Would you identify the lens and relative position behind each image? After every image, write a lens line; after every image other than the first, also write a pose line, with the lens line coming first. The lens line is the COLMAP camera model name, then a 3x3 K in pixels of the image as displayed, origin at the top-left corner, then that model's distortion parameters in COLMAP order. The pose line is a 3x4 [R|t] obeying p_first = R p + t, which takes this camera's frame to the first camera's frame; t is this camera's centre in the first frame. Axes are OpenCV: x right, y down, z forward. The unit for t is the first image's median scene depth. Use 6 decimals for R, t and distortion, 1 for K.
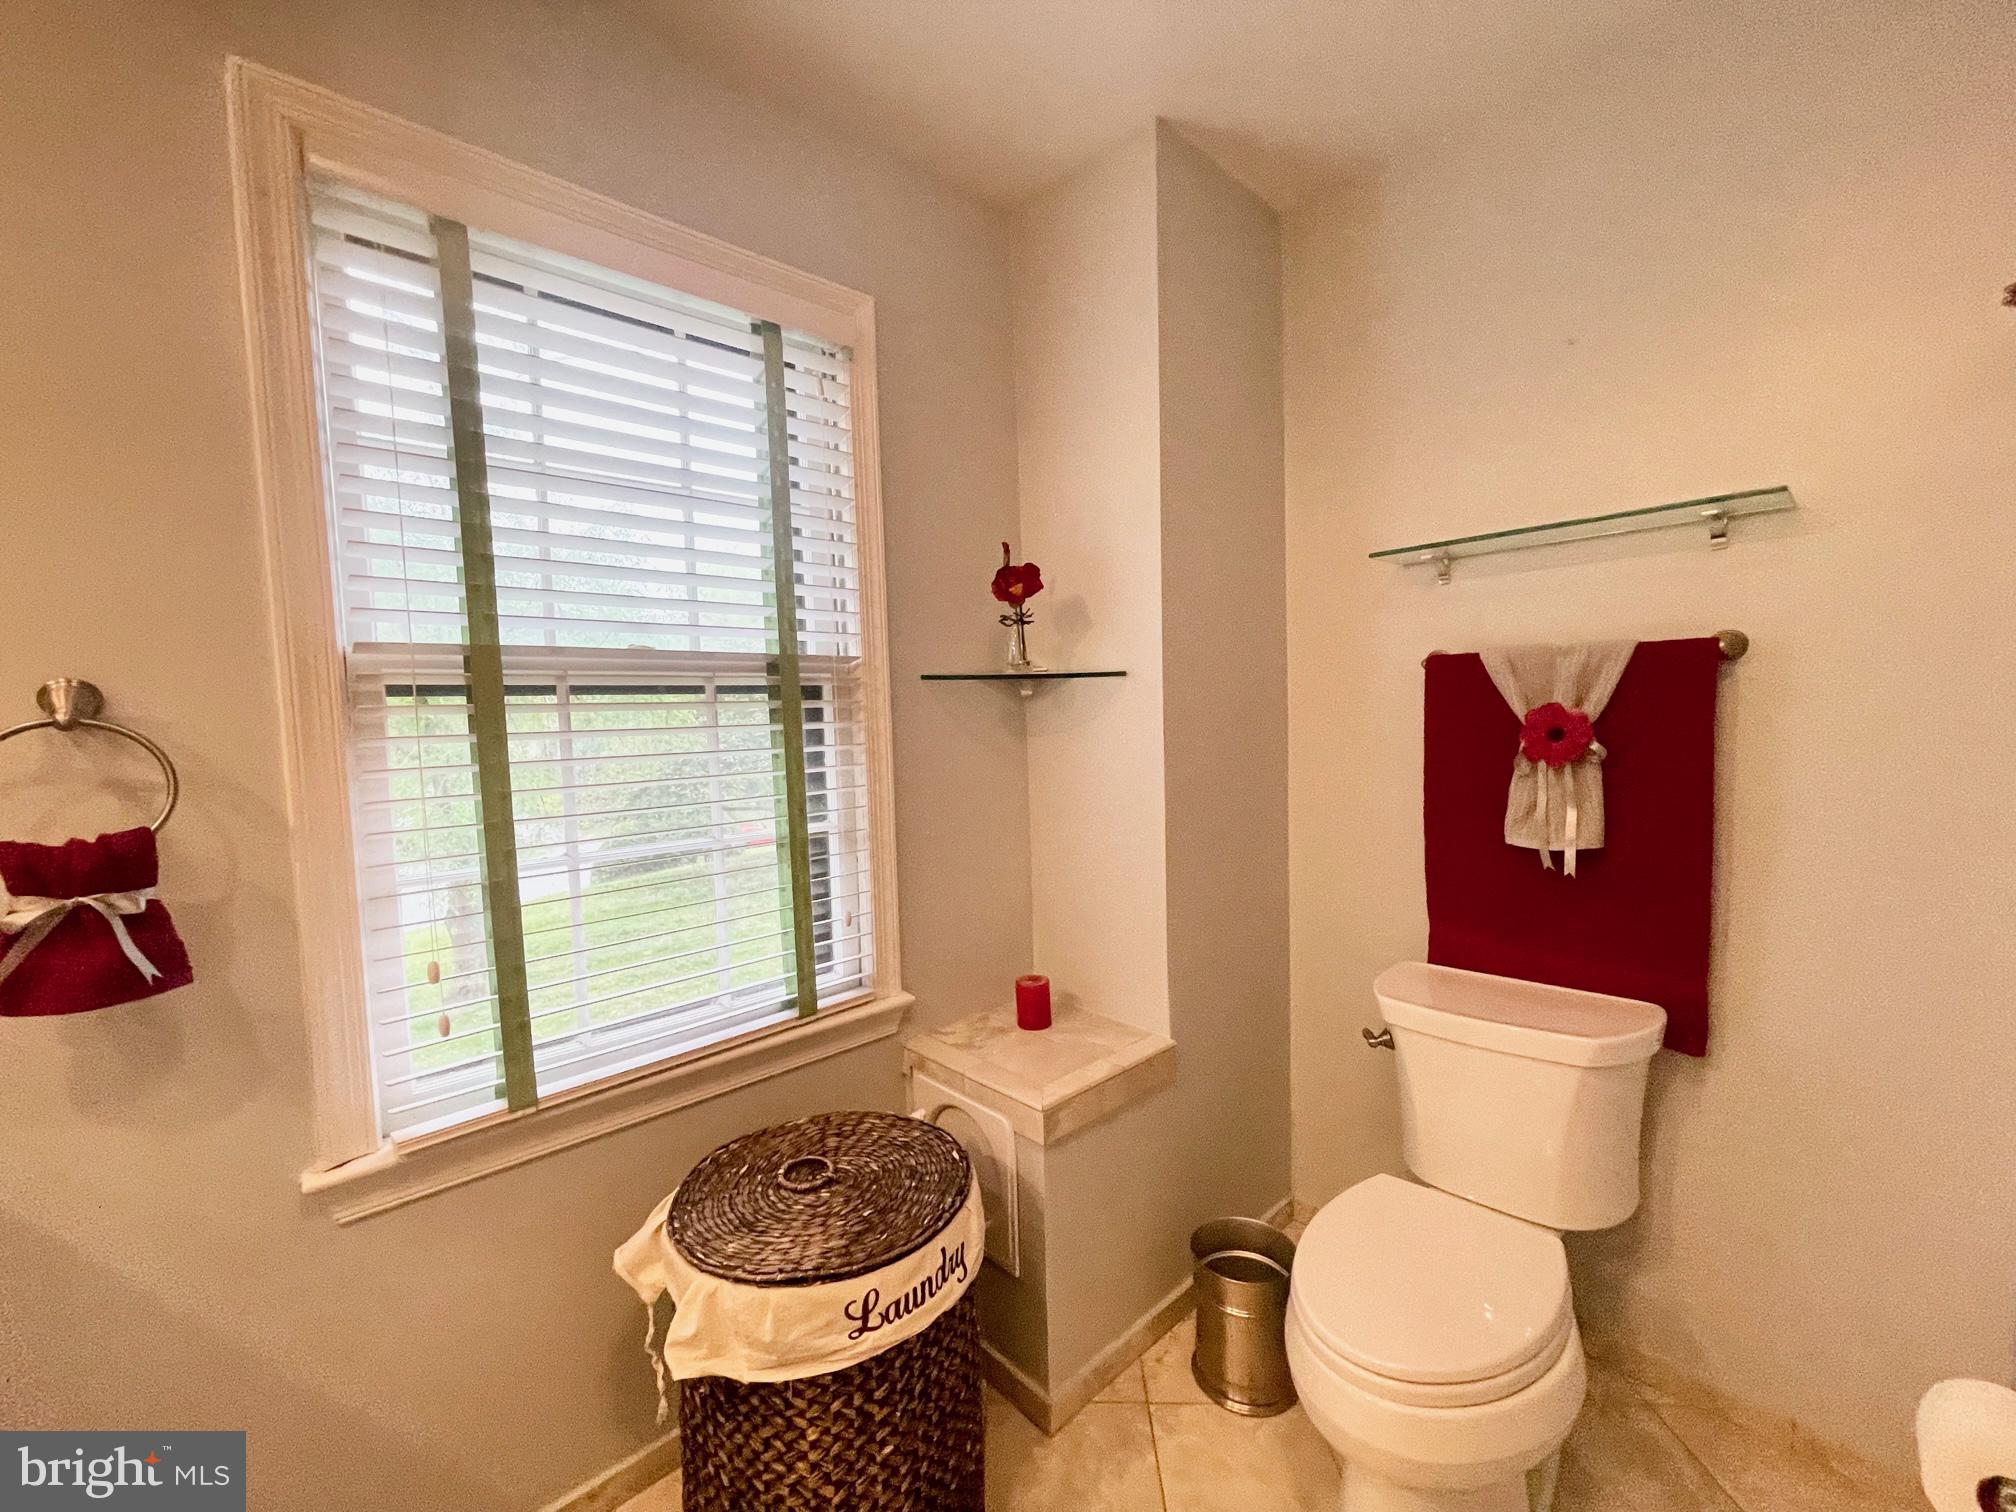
lens RADIAL K [[821.1, 0, 1007.0], [0, 821.1, 758.7], [0, 0, 1]] dist [-0.000592, -0.001198]
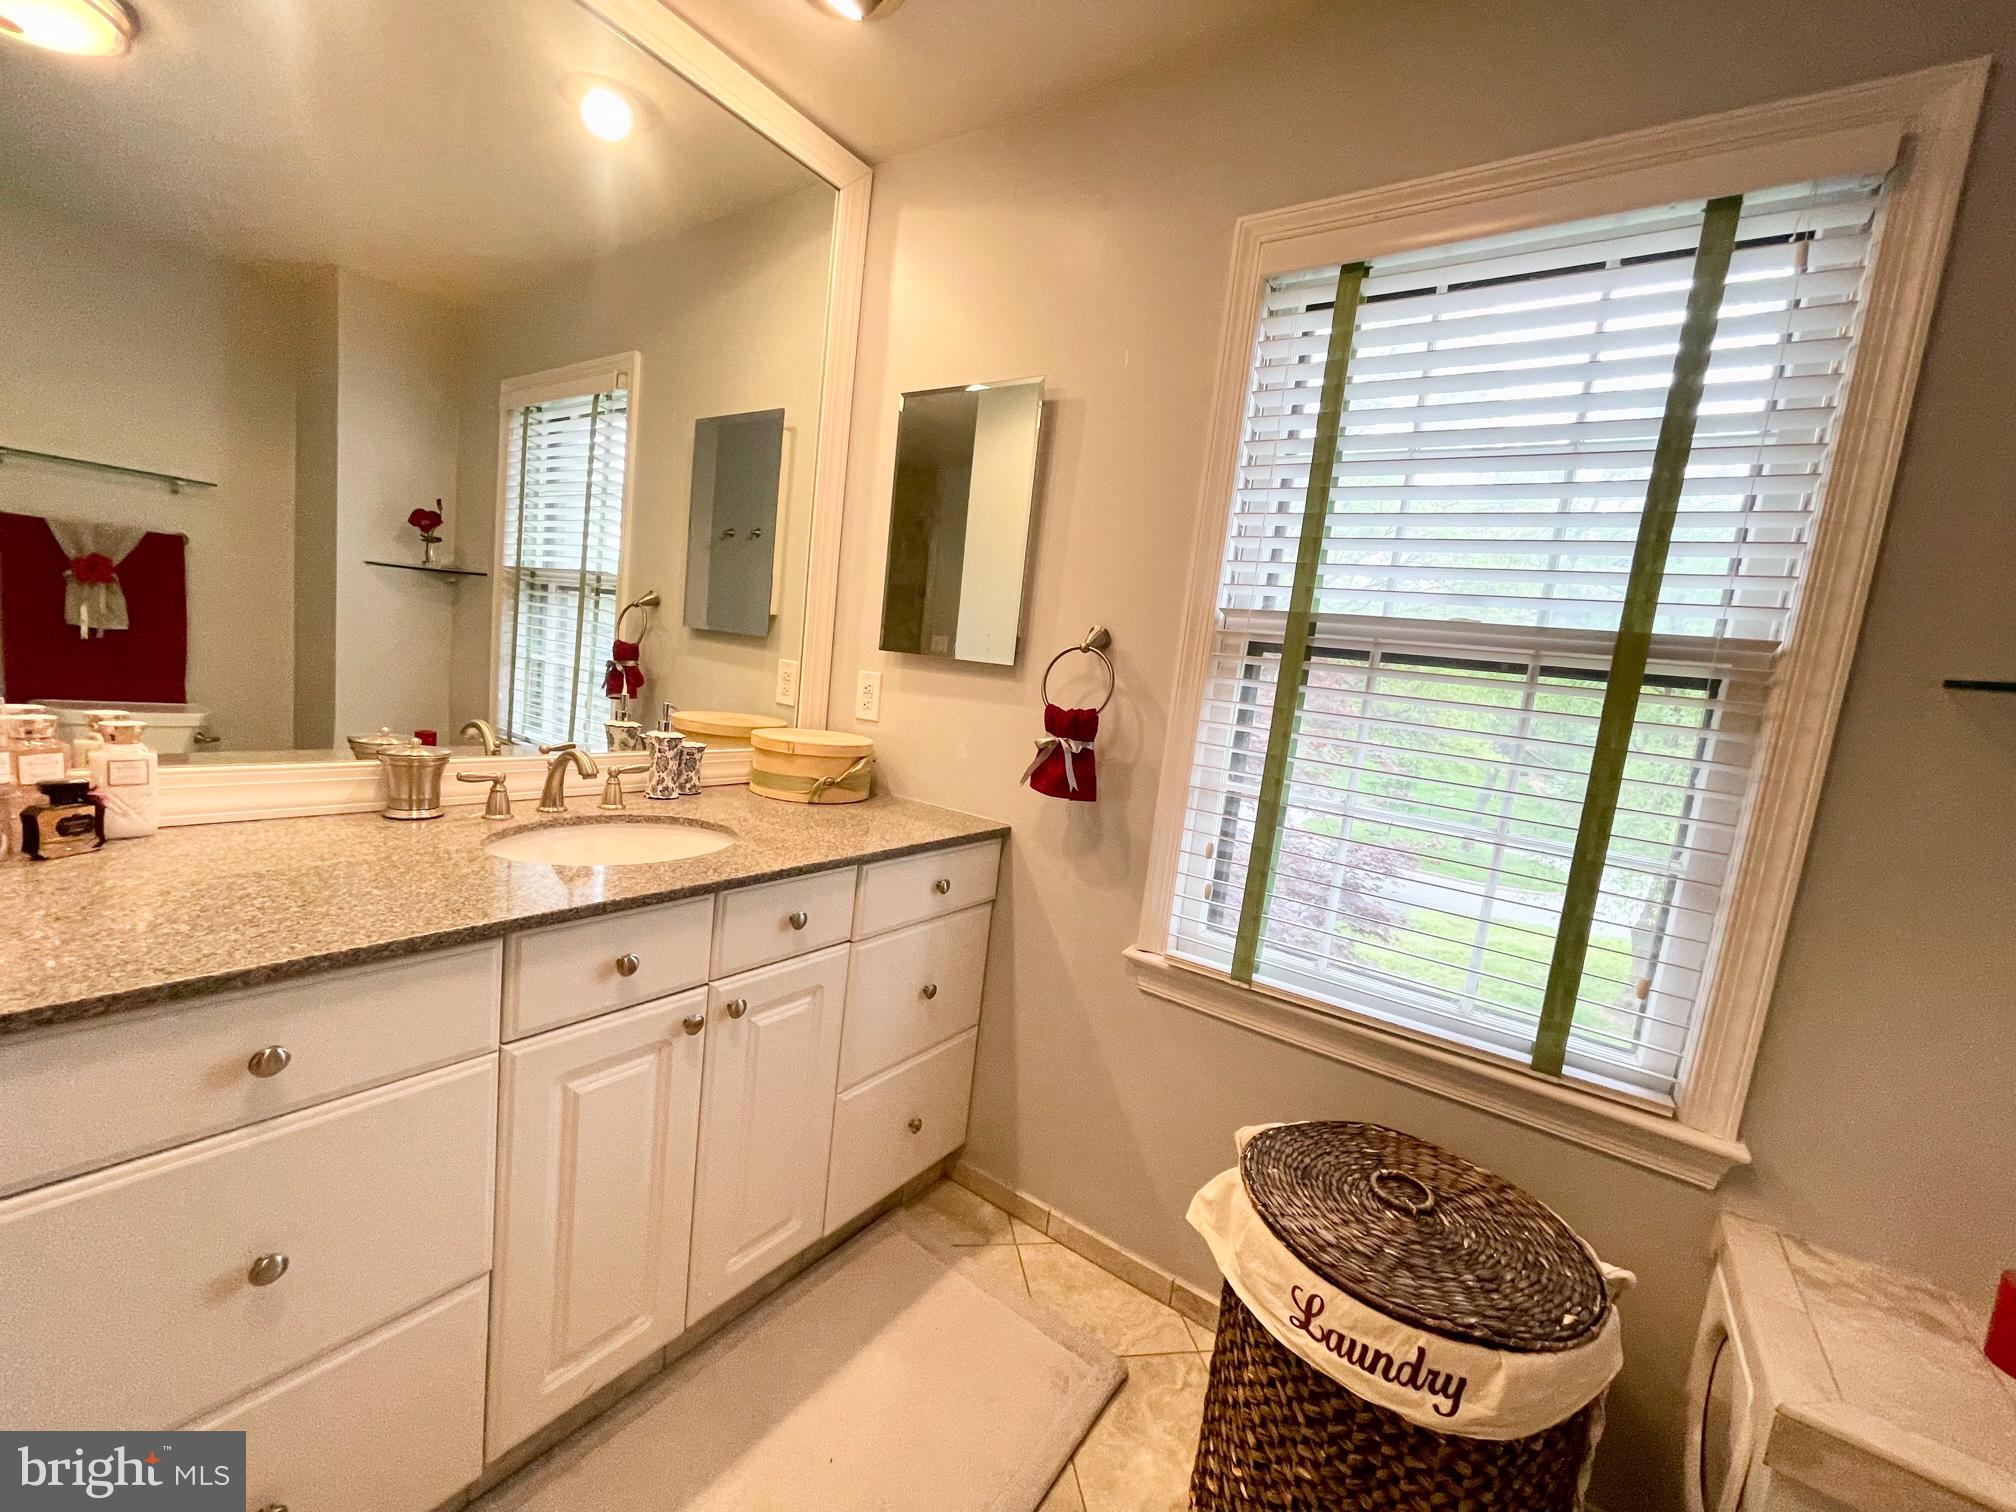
lens RADIAL K [[821.1, 0, 1004.4], [0, 821.1, 762.5], [0, 0, 1]] dist [-0.000592, -0.001198]
pose [[0.203831, 0.169379, -0.964243, 0.505186], [-0.175252, 0.975323, 0.134279, -0.006126], [0.963192, 0.141615, 0.228485, 0.322428]]
